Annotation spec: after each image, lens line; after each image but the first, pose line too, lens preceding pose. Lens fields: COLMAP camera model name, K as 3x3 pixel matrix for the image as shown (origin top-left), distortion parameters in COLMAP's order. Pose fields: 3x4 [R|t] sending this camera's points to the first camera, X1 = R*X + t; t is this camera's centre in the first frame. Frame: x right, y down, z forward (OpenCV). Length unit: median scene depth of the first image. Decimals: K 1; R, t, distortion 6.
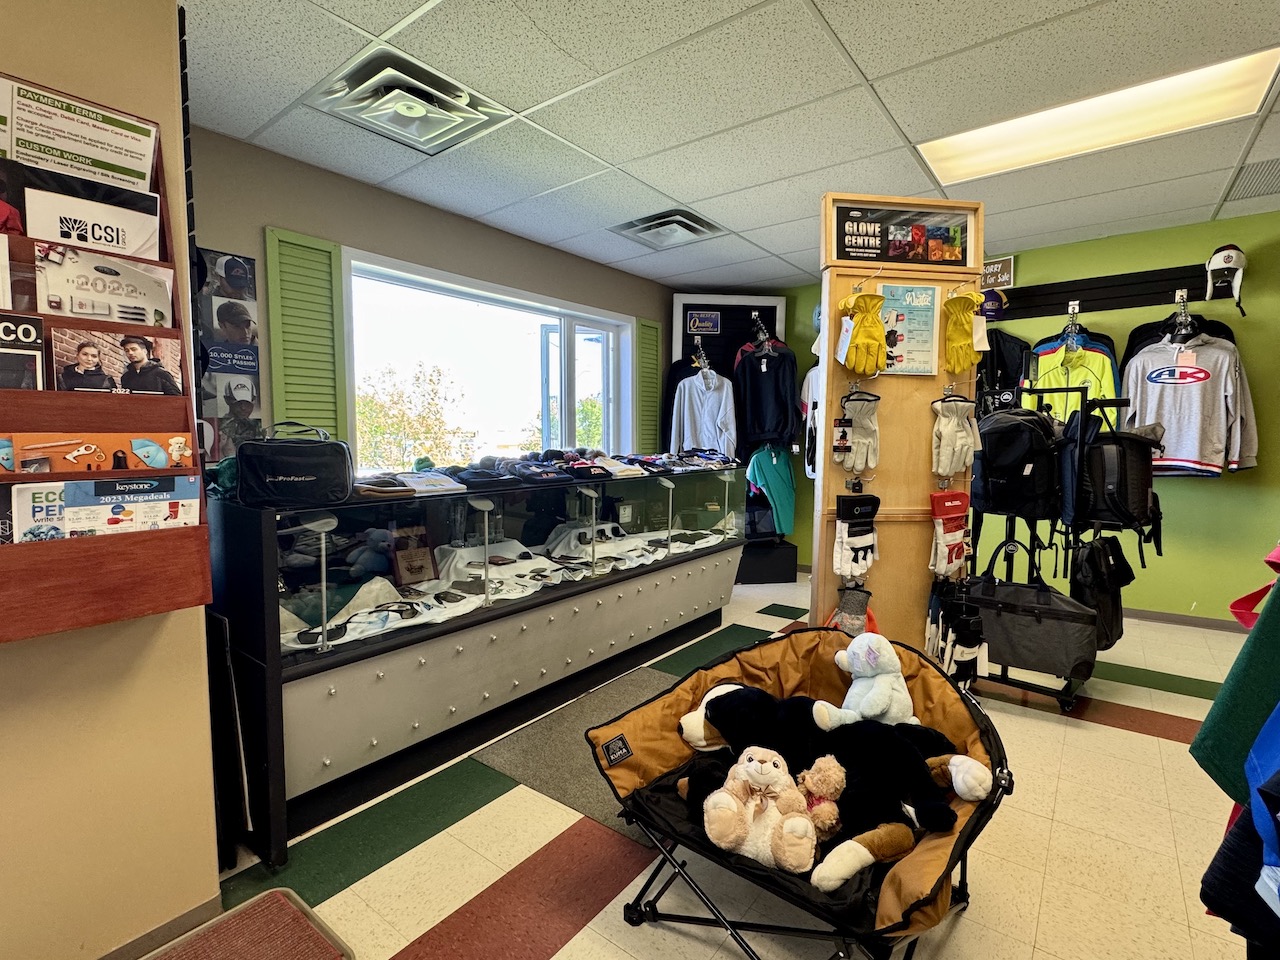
lens RADIAL K [[606.2, 0, 640.0], [0, 606.2, 480.0], [0, 0, 1]] dist [-0.000811, 0.000094]
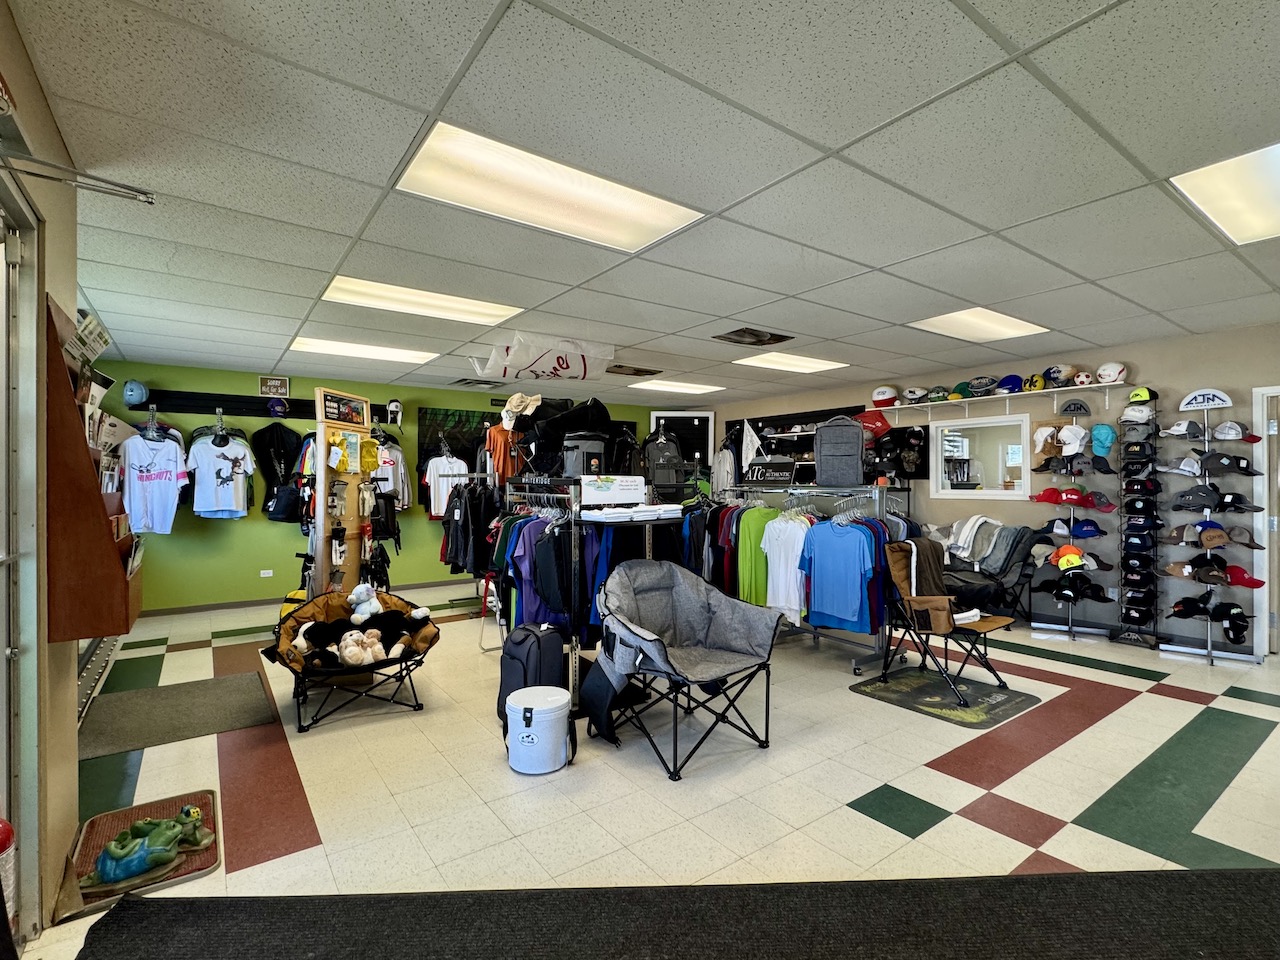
lens RADIAL K [[606.2, 0, 640.0], [0, 606.2, 480.0], [0, 0, 1]] dist [-0.000811, 0.000094]
pose [[0.288392, 0.002268, 0.957510, -1.388071], [0.072198, 0.997099, -0.024108, -0.014316], [-0.954787, 0.076083, 0.287392, -0.656386]]
